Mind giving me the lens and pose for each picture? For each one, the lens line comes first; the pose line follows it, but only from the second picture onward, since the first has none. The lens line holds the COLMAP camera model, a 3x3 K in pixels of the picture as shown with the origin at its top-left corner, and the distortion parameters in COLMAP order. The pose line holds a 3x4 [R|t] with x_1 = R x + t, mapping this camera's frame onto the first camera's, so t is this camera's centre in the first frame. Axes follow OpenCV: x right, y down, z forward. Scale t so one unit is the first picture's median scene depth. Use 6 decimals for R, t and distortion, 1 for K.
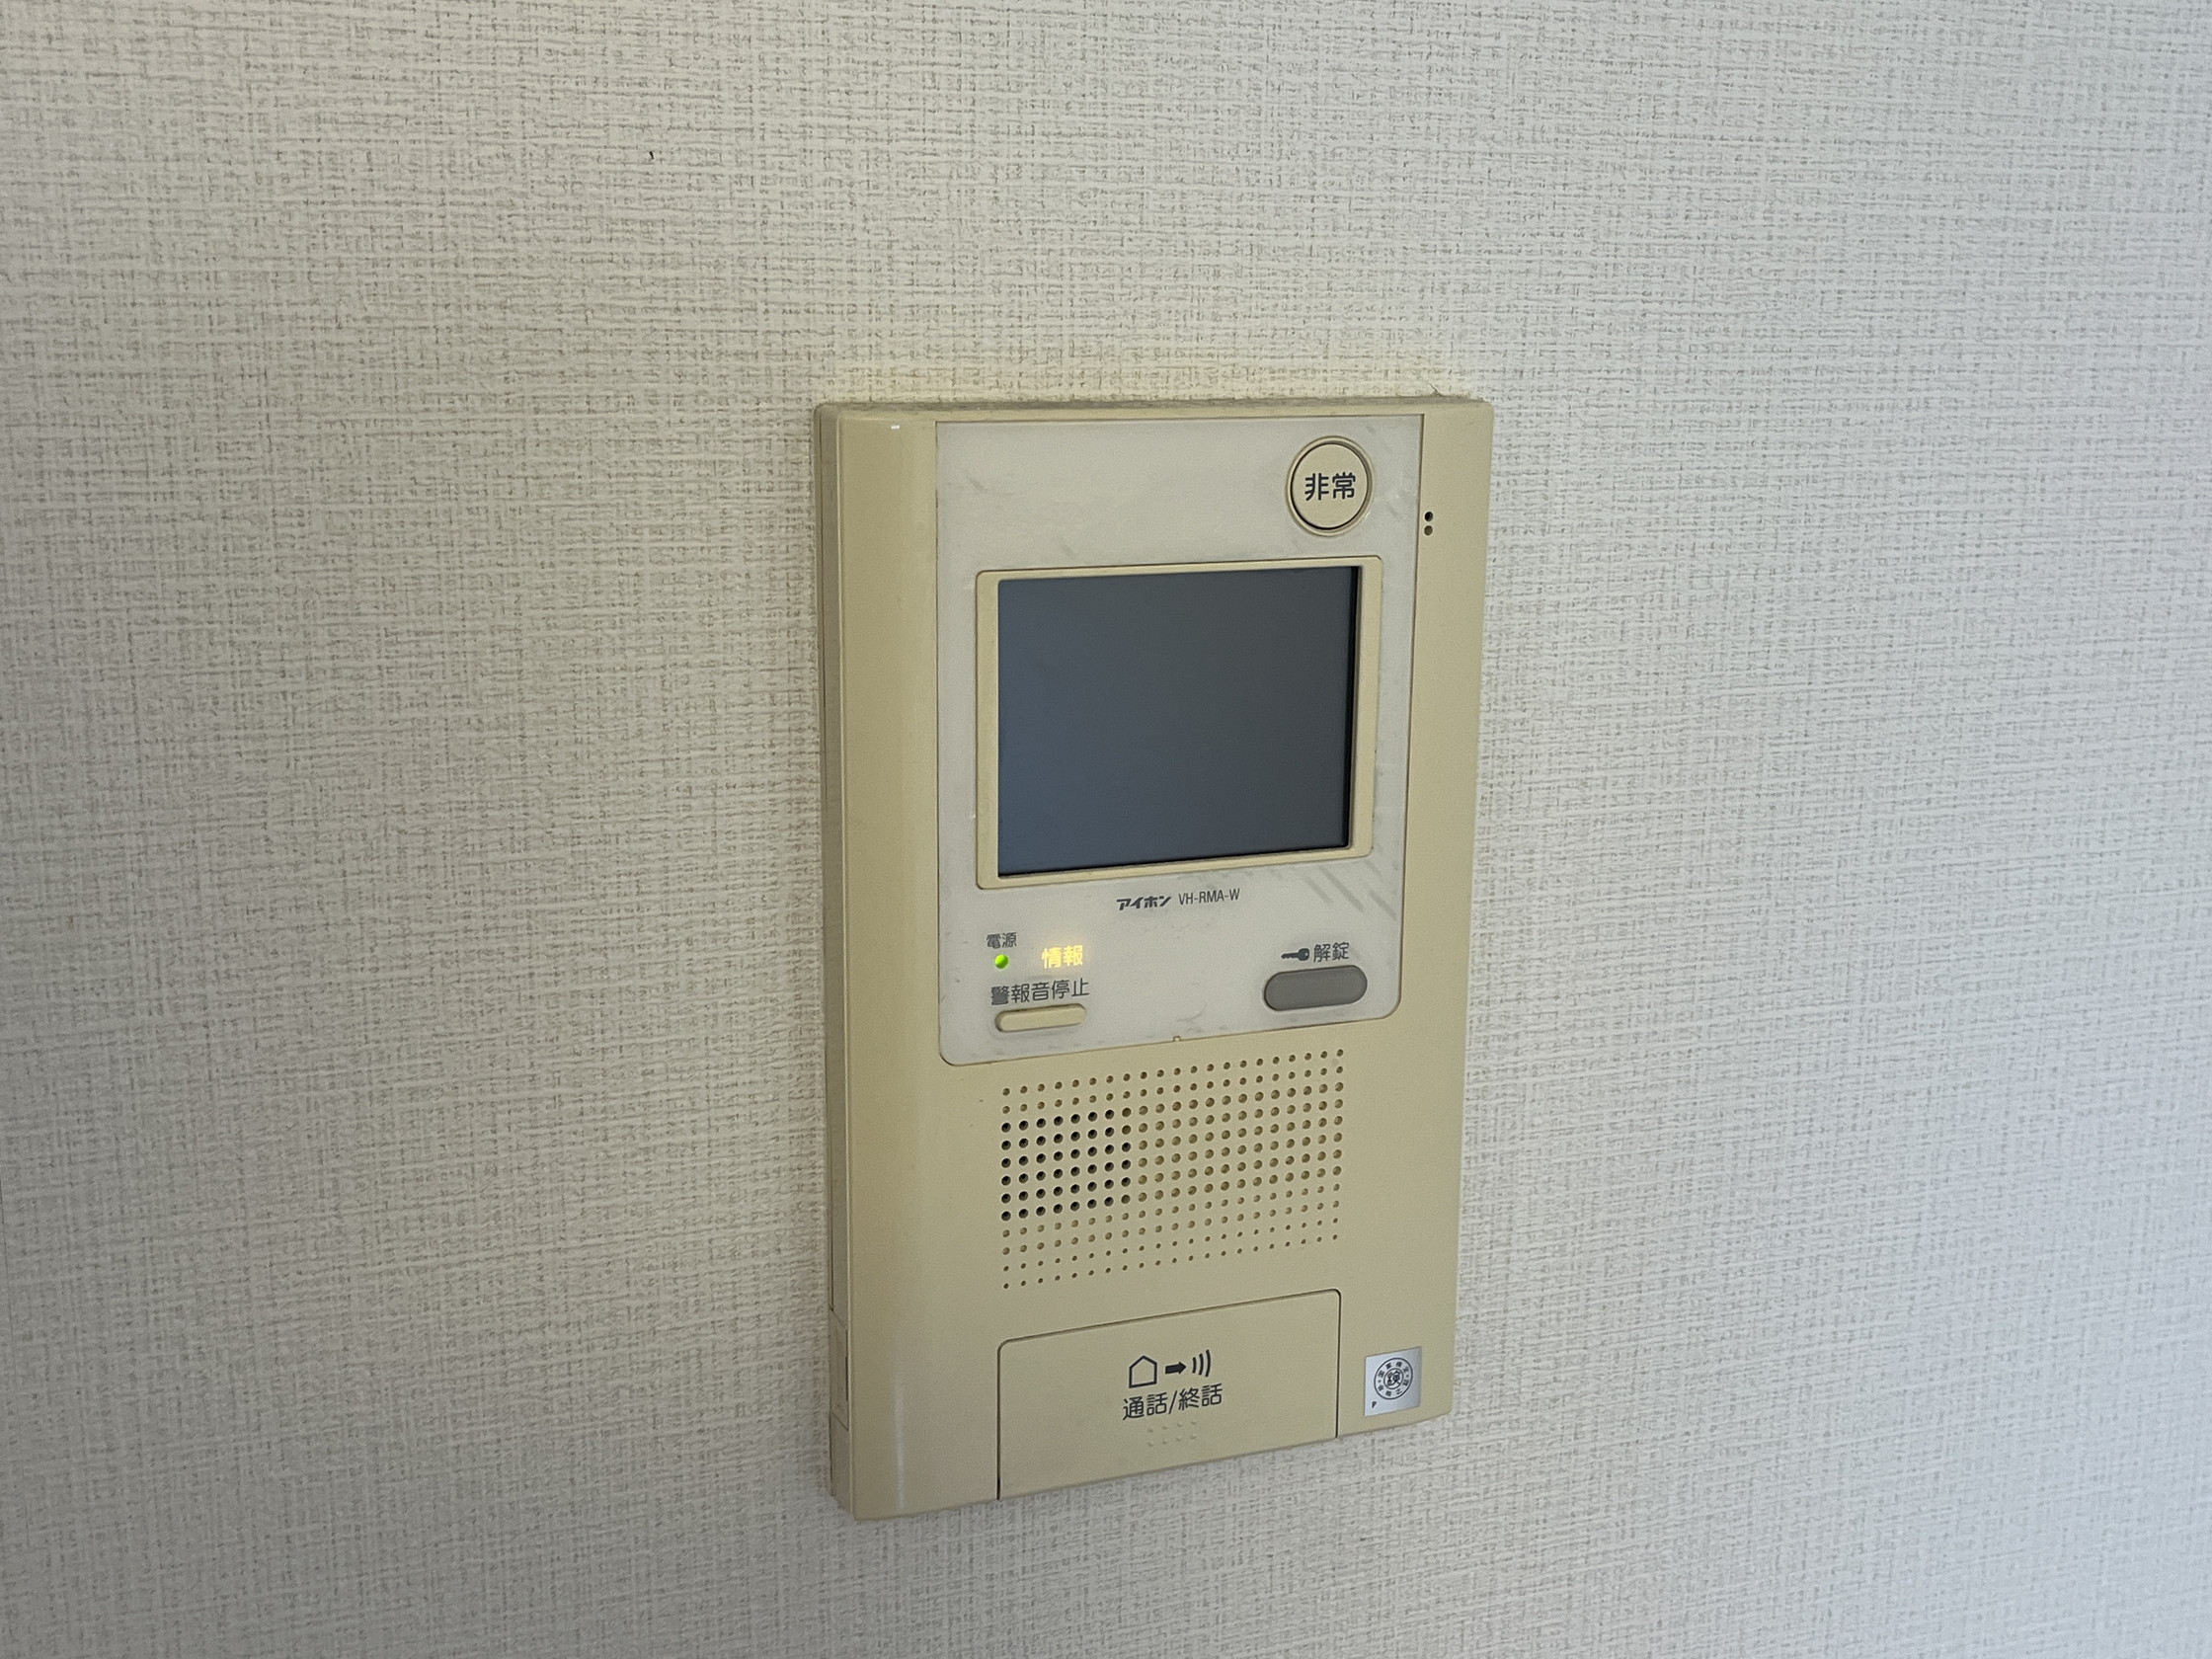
lens RADIAL K [[2455.9, 0, 1106.0], [0, 2455.9, 828.9], [0, 0, 1]] dist [-0.001460, 0.000000]
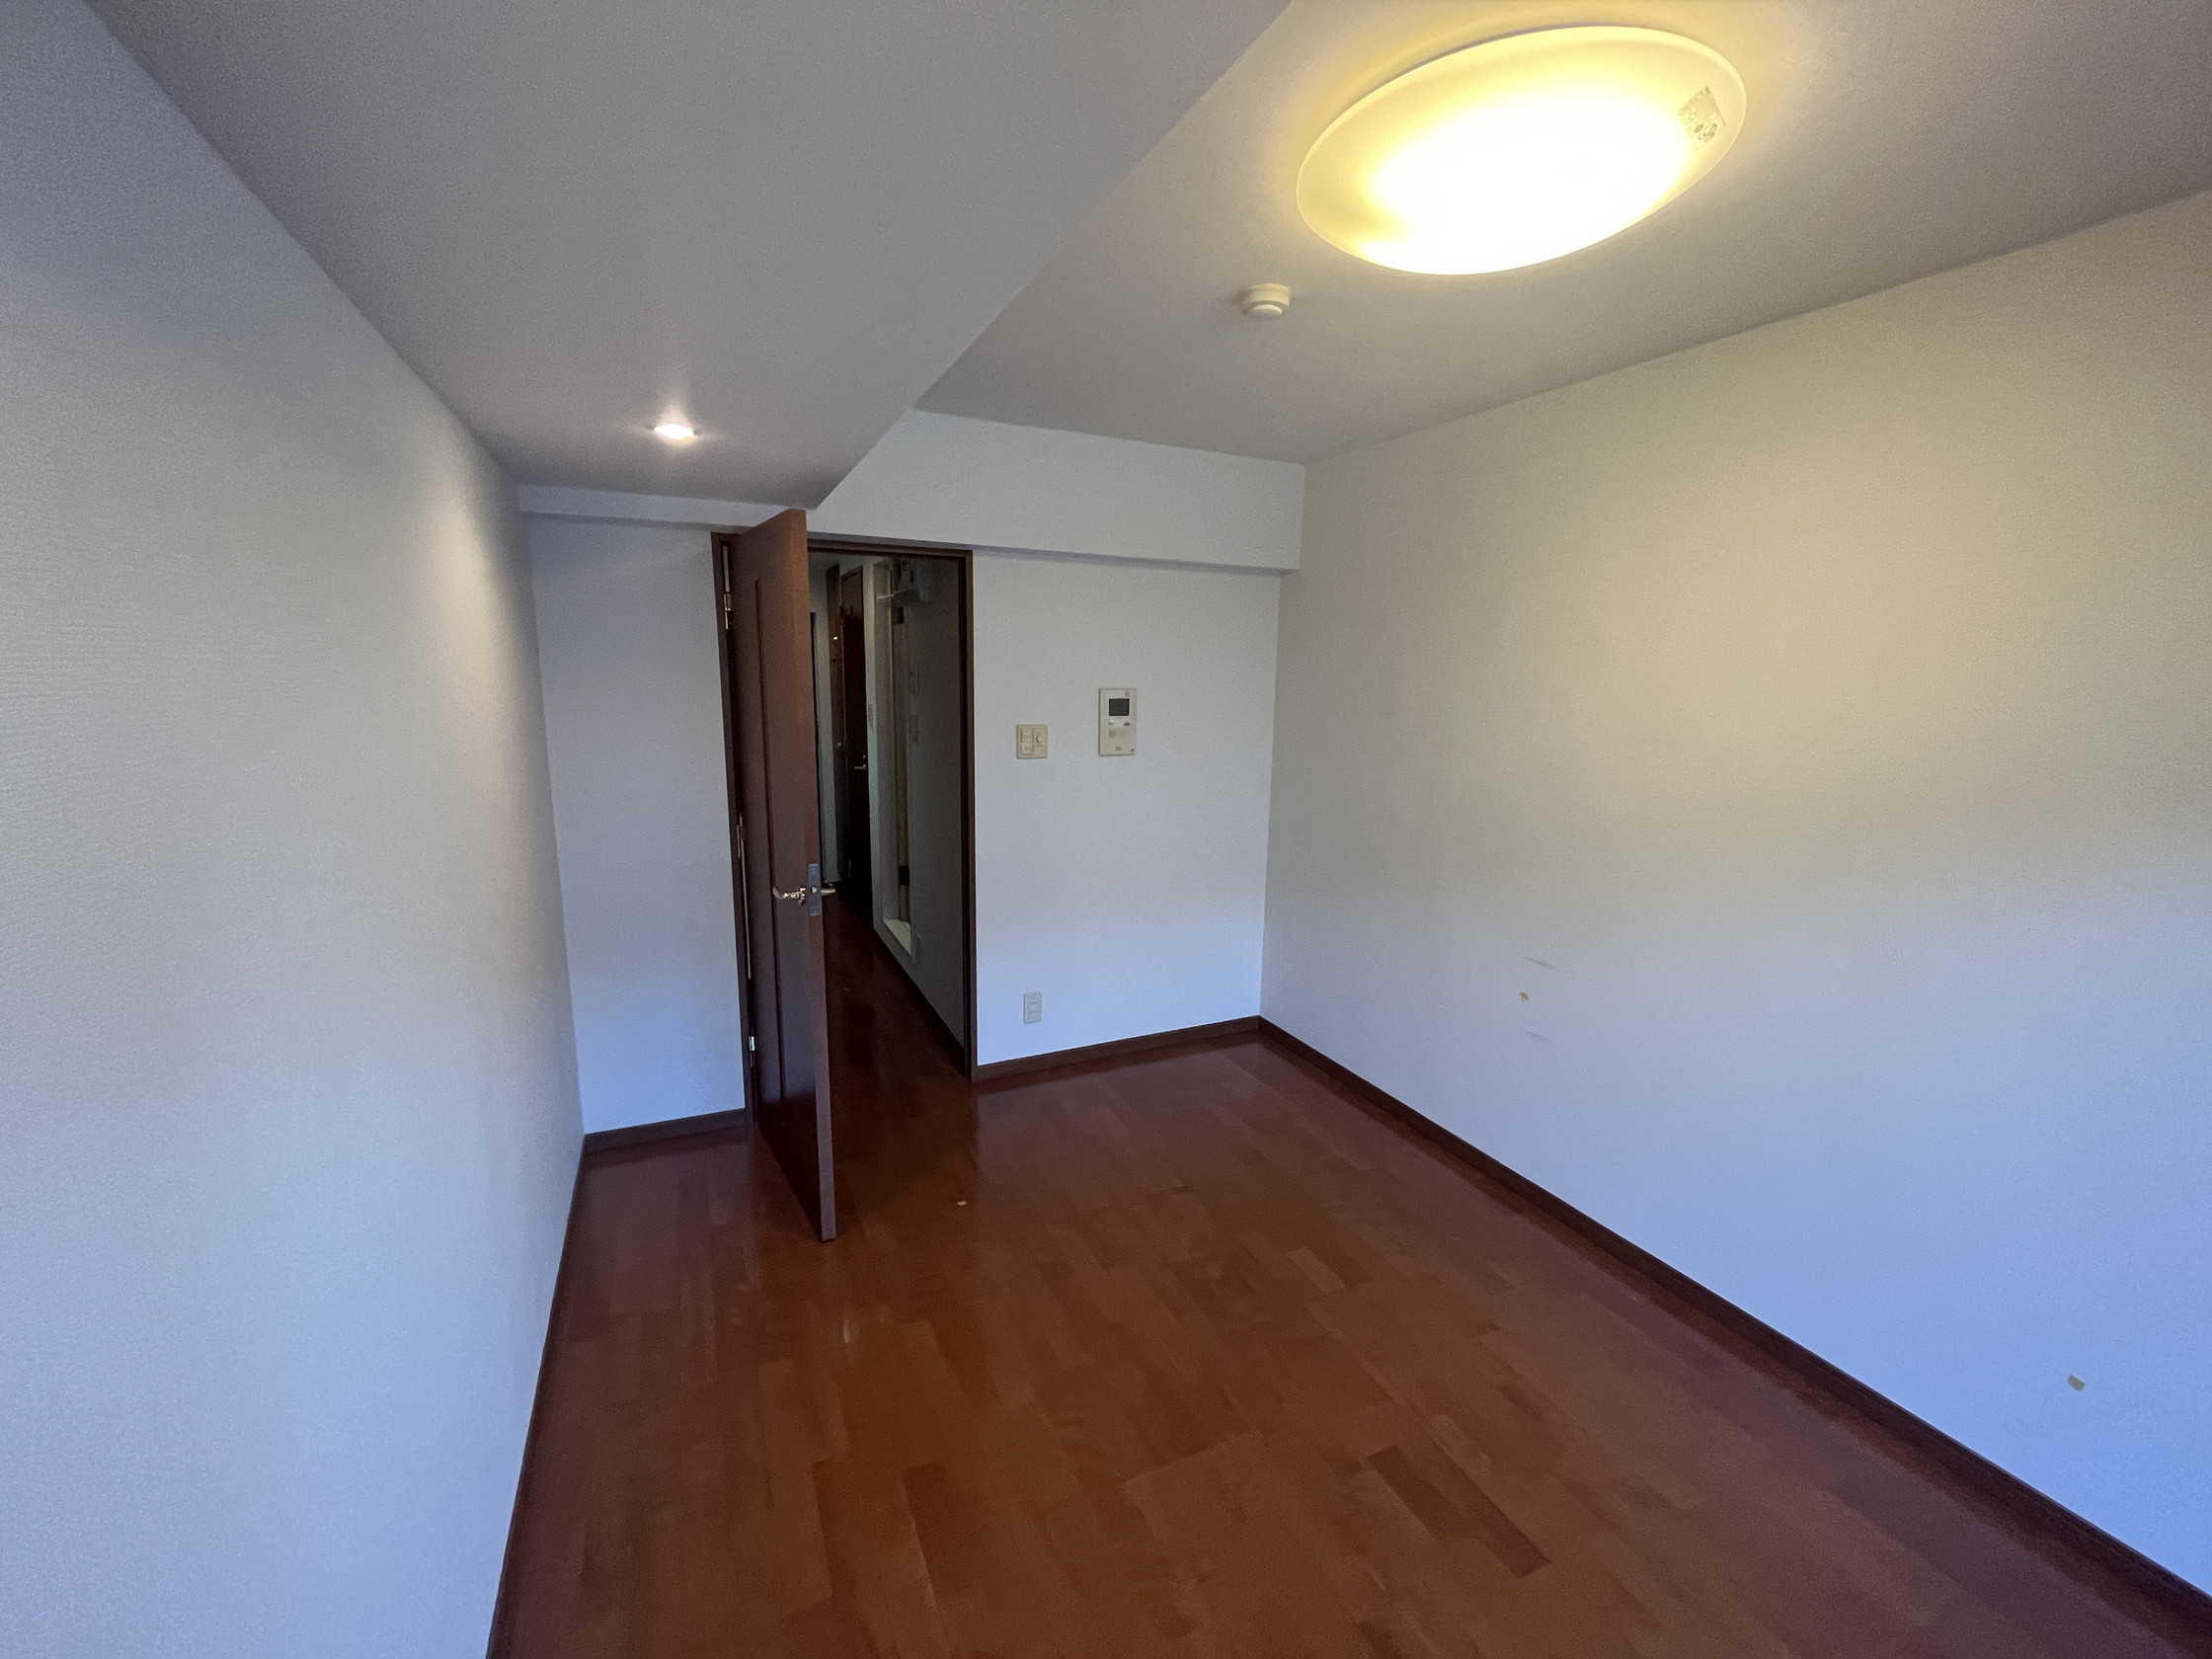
lens RADIAL K [[894.4, 0, 1107.7], [0, 894.4, 826.1], [0, 0, 1]] dist [-0.003839, -0.000190]
pose [[0.997538, -0.009167, 0.069528, -0.489228], [0.011958, 0.999135, -0.039835, 1.031996], [-0.069103, 0.040568, 0.996784, -5.175228]]
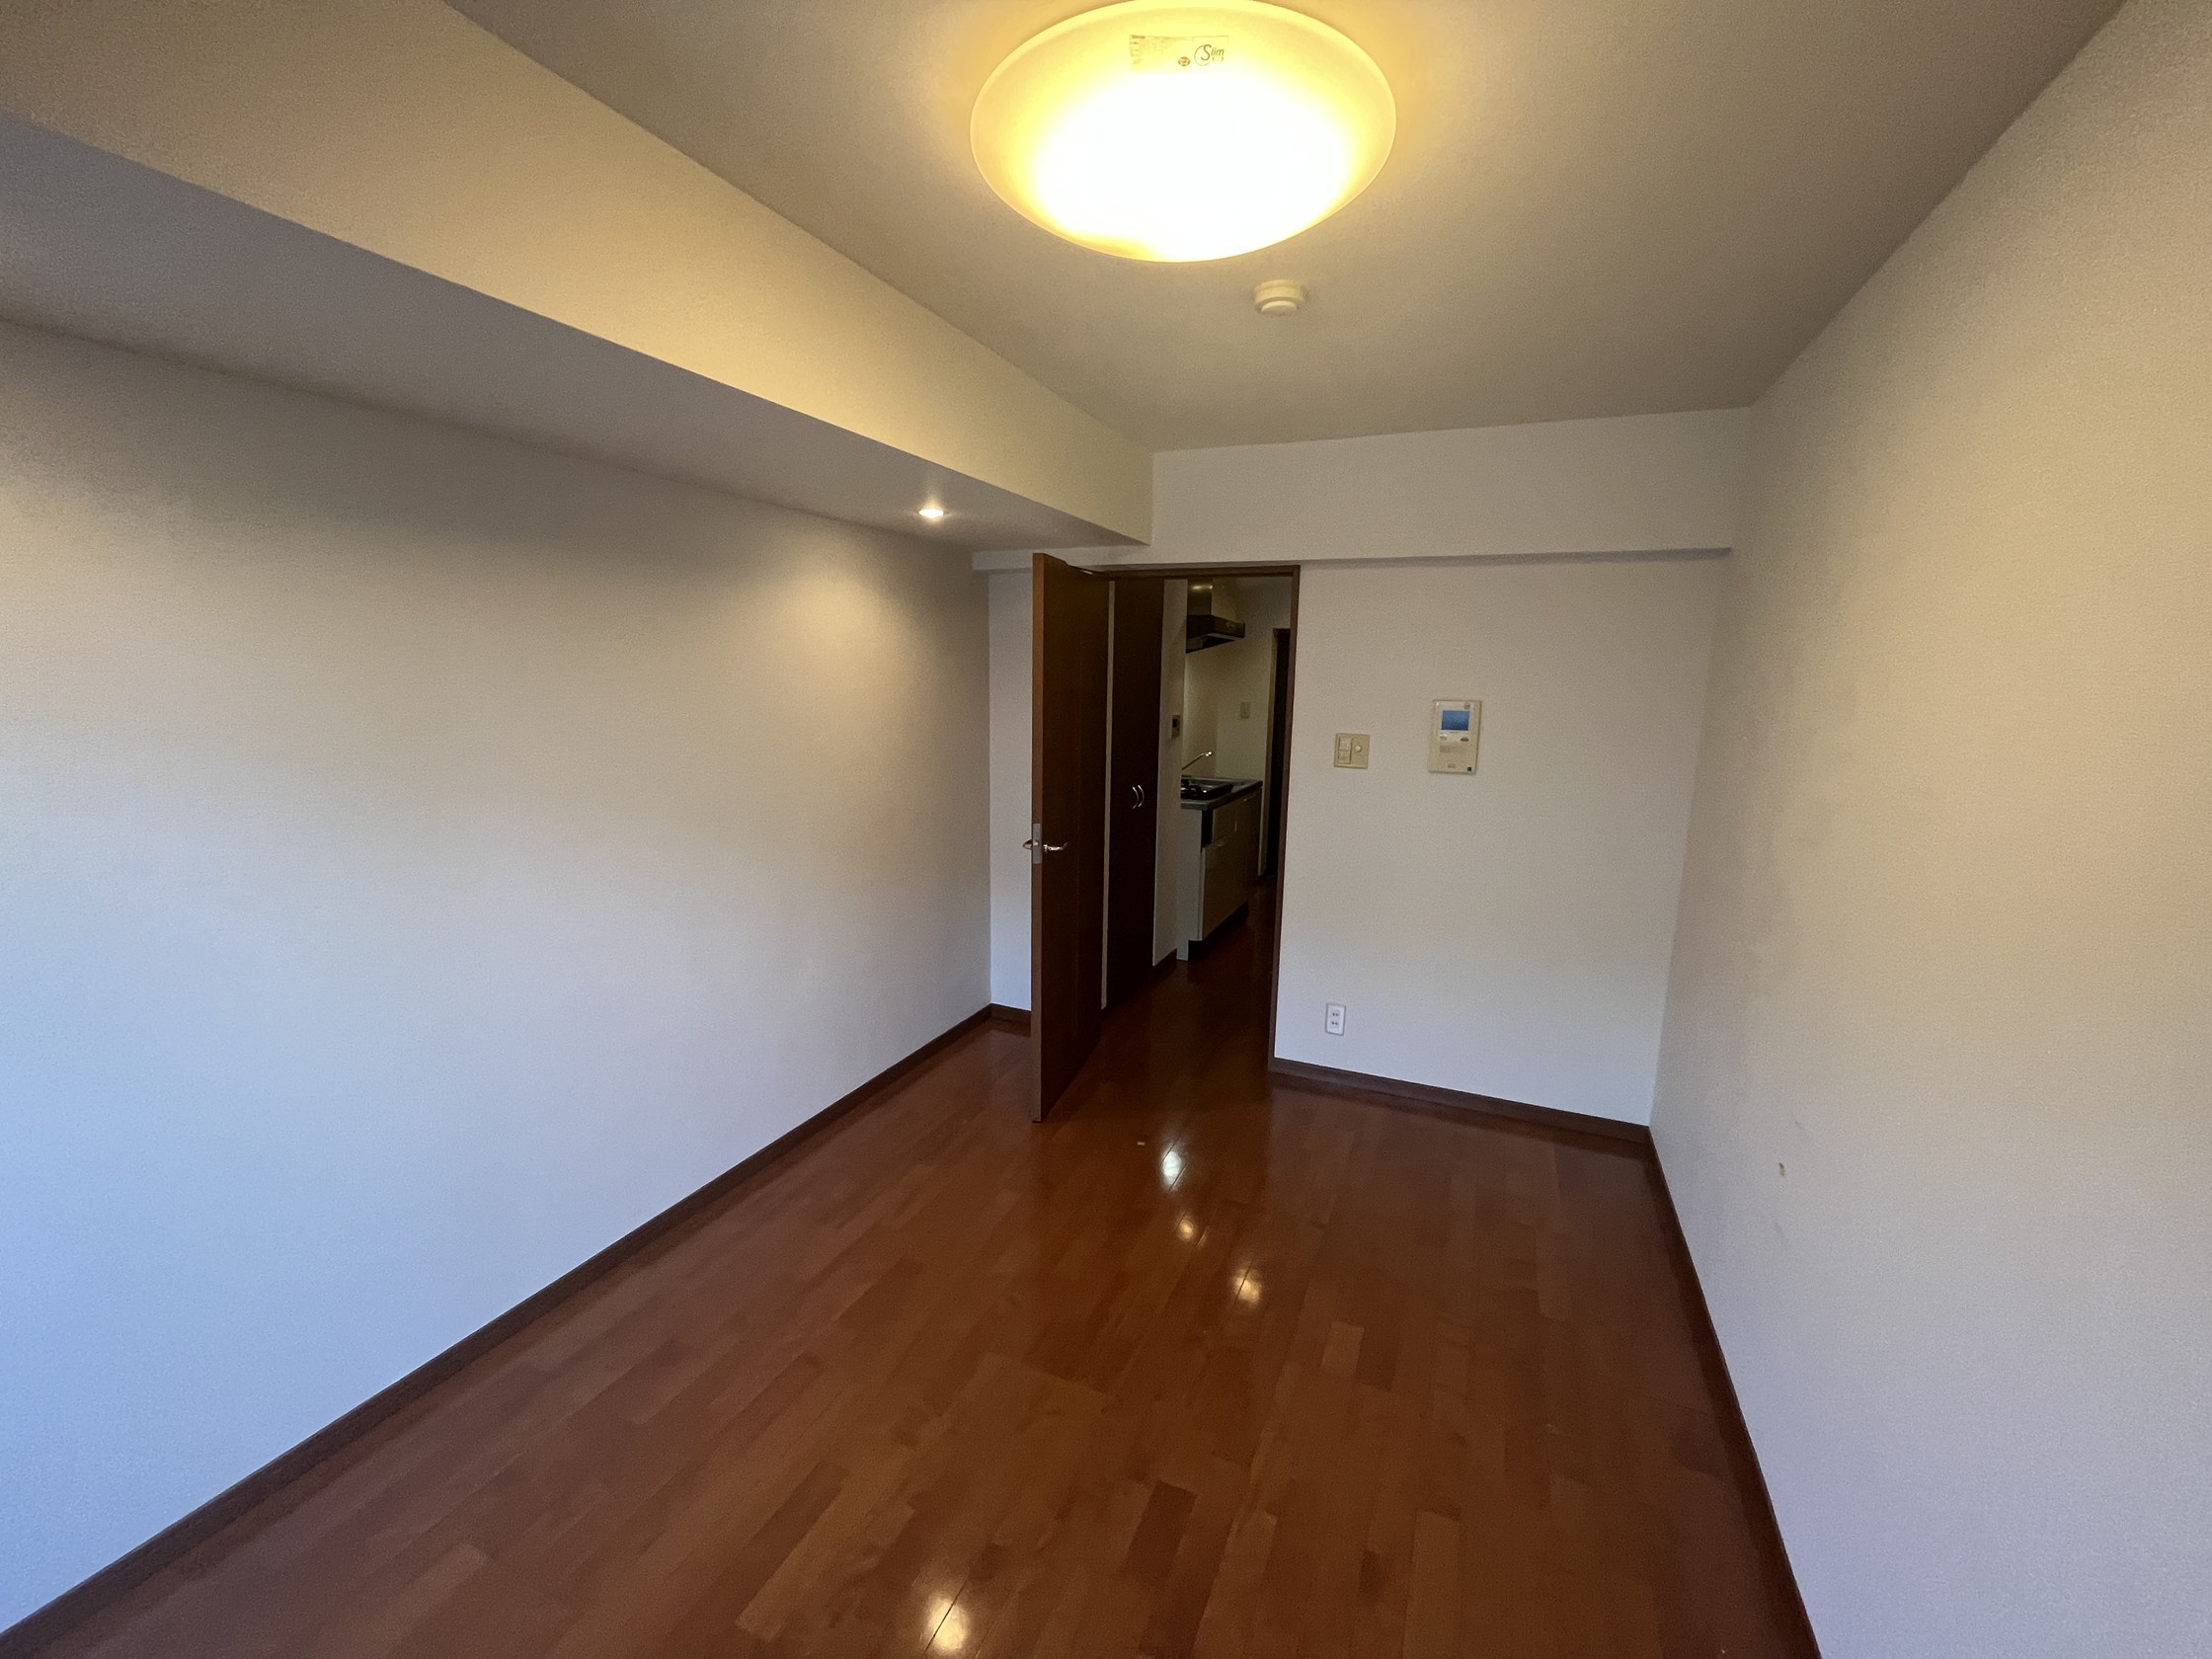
lens RADIAL K [[894.4, 0, 1103.8], [0, 894.4, 827.6], [0, 0, 1]] dist [-0.003839, -0.000190]
pose [[0.710899, 0.120271, -0.692934, 2.462324], [-0.159420, 0.987180, 0.007790, 0.939309], [0.684988, 0.104929, 0.720959, -4.553989]]
